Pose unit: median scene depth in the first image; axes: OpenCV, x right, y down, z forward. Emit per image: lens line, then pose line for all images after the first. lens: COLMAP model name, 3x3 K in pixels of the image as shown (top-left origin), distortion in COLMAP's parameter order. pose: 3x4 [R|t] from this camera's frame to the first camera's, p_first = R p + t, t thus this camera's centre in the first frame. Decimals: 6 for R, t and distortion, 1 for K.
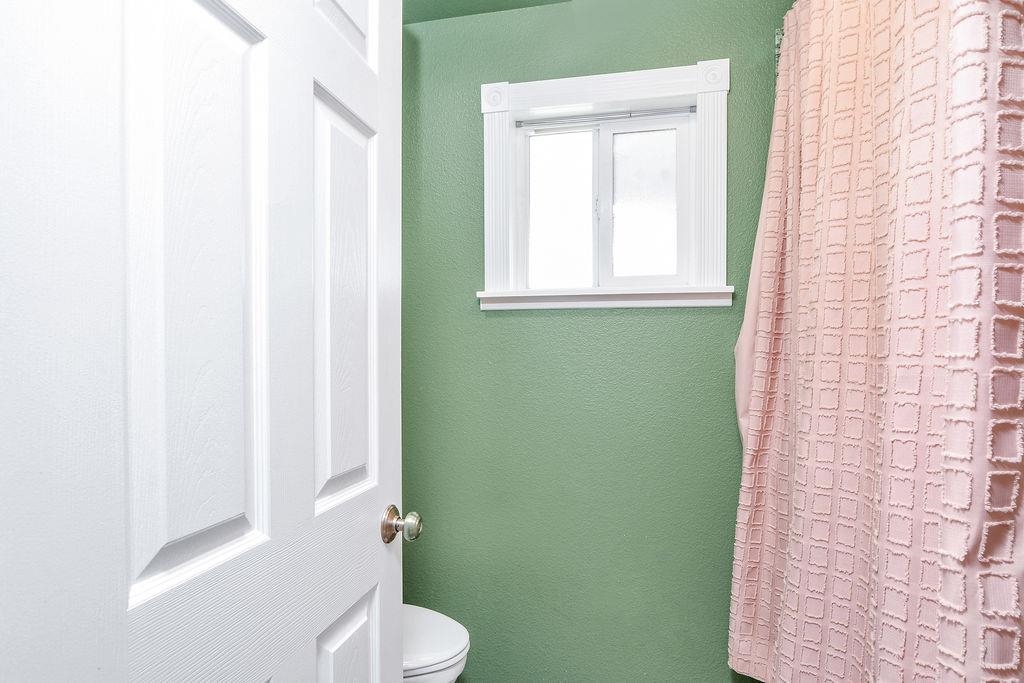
lens RADIAL K [[559.7, 0, 517.8], [0, 559.7, 345.0], [0, 0, 1]] dist [-0.011176, -0.000639]
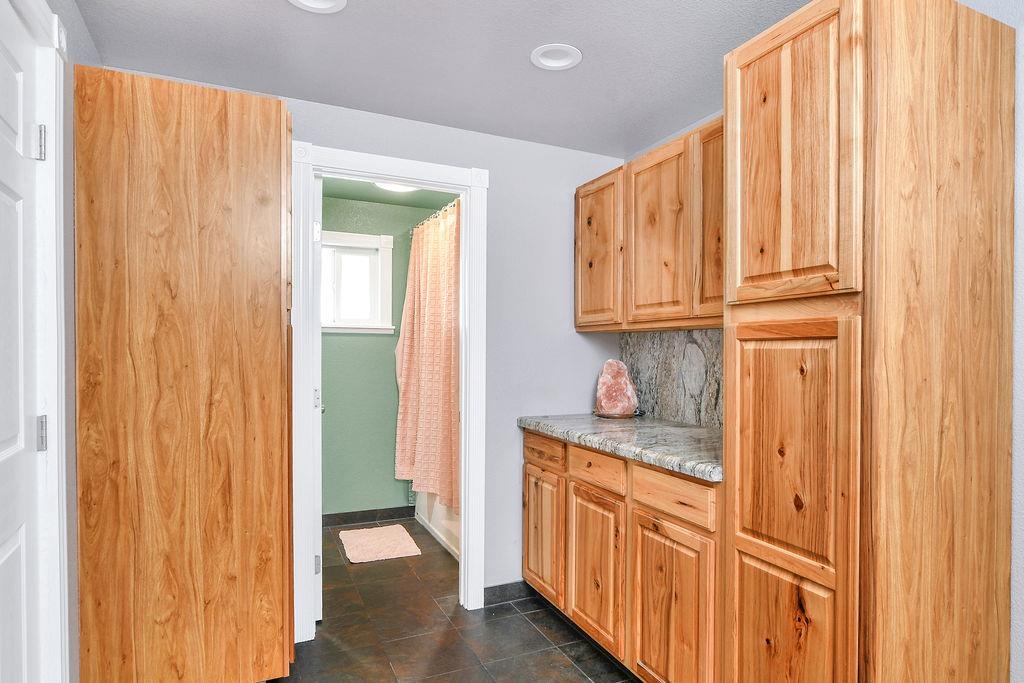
lens RADIAL K [[559.7, 0, 515.7], [0, 559.7, 345.9], [0, 0, 1]] dist [-0.011176, -0.000639]
pose [[0.813724, -0.010726, 0.581152, -0.653239], [0.009284, 0.999942, 0.005455, -0.028097], [-0.581177, 0.000957, 0.813777, -1.398776]]
